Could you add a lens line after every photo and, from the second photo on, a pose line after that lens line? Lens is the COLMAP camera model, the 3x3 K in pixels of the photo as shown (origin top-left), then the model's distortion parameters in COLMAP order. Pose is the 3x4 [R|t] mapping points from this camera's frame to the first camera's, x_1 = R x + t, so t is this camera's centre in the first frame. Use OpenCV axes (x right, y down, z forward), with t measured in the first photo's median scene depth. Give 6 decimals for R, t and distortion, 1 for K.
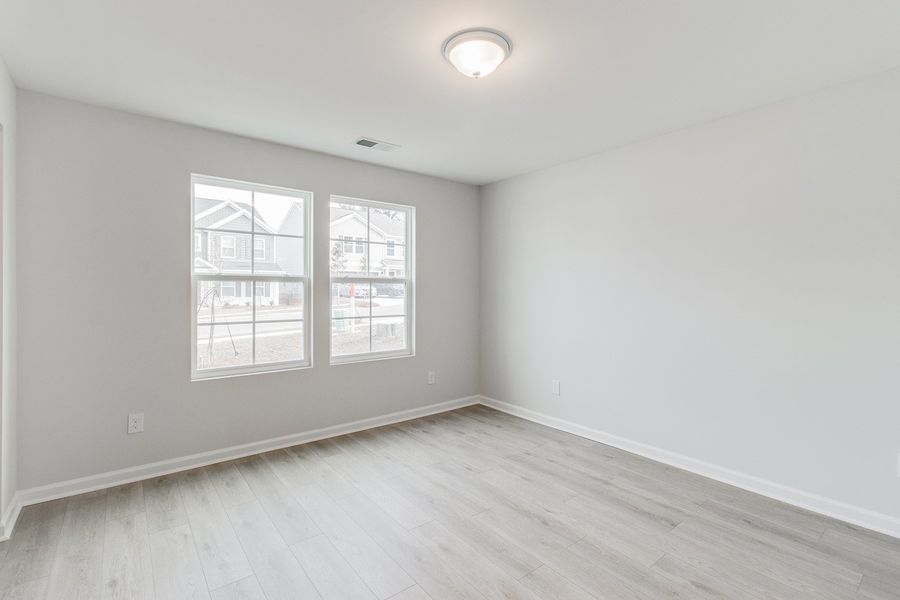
lens RADIAL K [[415.8, 0, 449.1], [0, 415.8, 284.6], [0, 0, 1]] dist [0.004786, 0.000025]
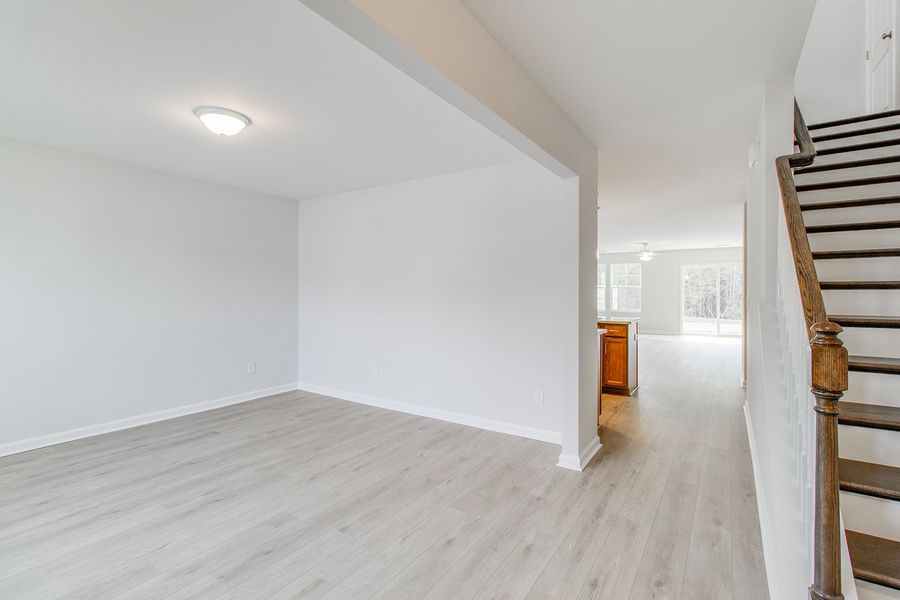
lens RADIAL K [[415.8, 0, 456.3], [0, 415.8, 296.6], [0, 0, 1]] dist [0.004786, 0.000025]
pose [[-0.313296, -0.018154, 0.949482, -1.293543], [-0.016811, 0.999767, 0.013568, -0.001102], [-0.949507, -0.011711, -0.313528, 0.606649]]
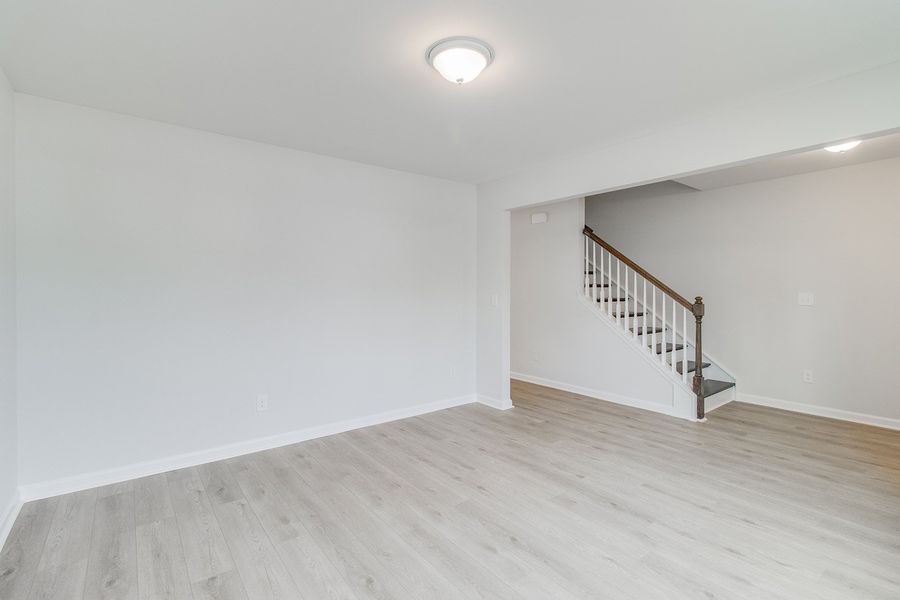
lens RADIAL K [[415.8, 0, 449.9], [0, 415.8, 293.9], [0, 0, 1]] dist [0.004786, 0.000025]
pose [[-0.999984, -0.004889, 0.002729, 0.078062], [-0.004900, 0.999980, -0.003894, 0.026781], [-0.002710, -0.003907, -0.999989, 1.770305]]
